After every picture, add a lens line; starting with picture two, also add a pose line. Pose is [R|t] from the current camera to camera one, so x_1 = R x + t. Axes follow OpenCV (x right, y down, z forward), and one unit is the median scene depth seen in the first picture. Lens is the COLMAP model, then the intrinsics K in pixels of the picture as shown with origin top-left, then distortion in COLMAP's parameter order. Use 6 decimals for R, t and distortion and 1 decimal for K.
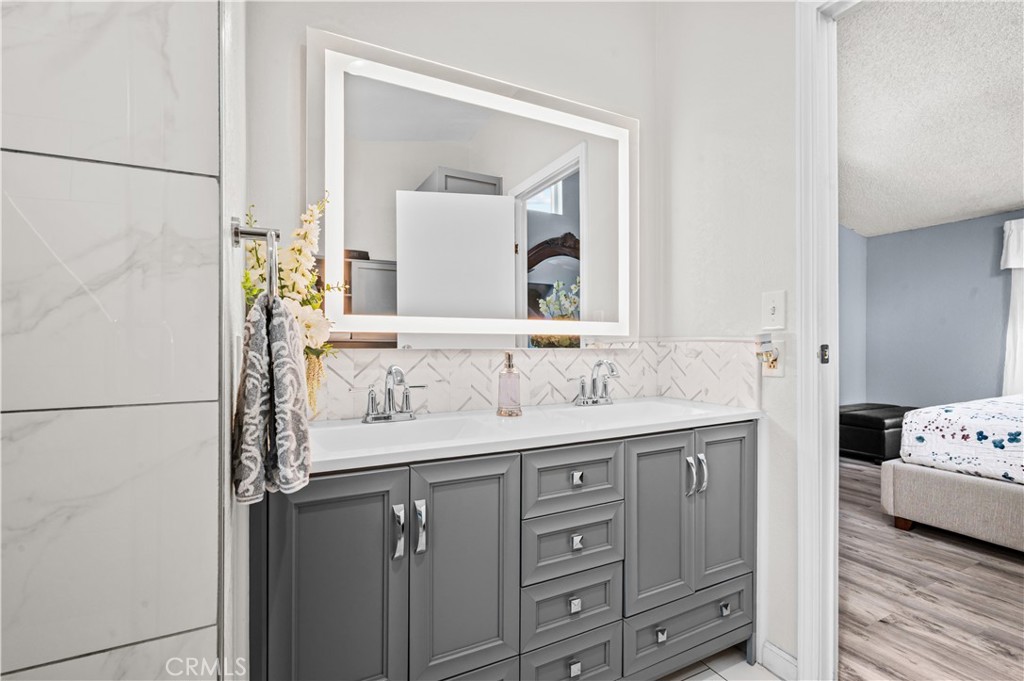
lens RADIAL K [[470.9, 0, 515.6], [0, 470.9, 340.7], [0, 0, 1]] dist [0.001158, -0.000098]
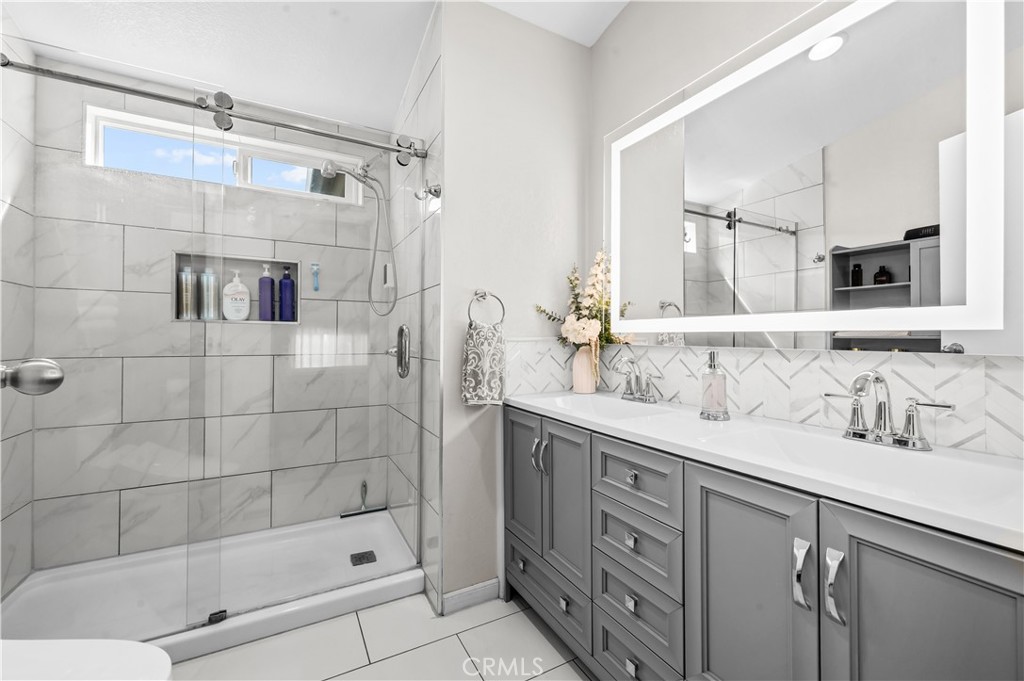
lens RADIAL K [[421.8, 0, 513.4], [0, 421.8, 339.1], [0, 0, 1]] dist [-0.002255, 0.000166]
pose [[0.014250, -0.002747, -0.999895, 0.692500], [0.002665, 0.999993, -0.002709, 0.001045], [0.999895, -0.002626, 0.014257, 0.502280]]
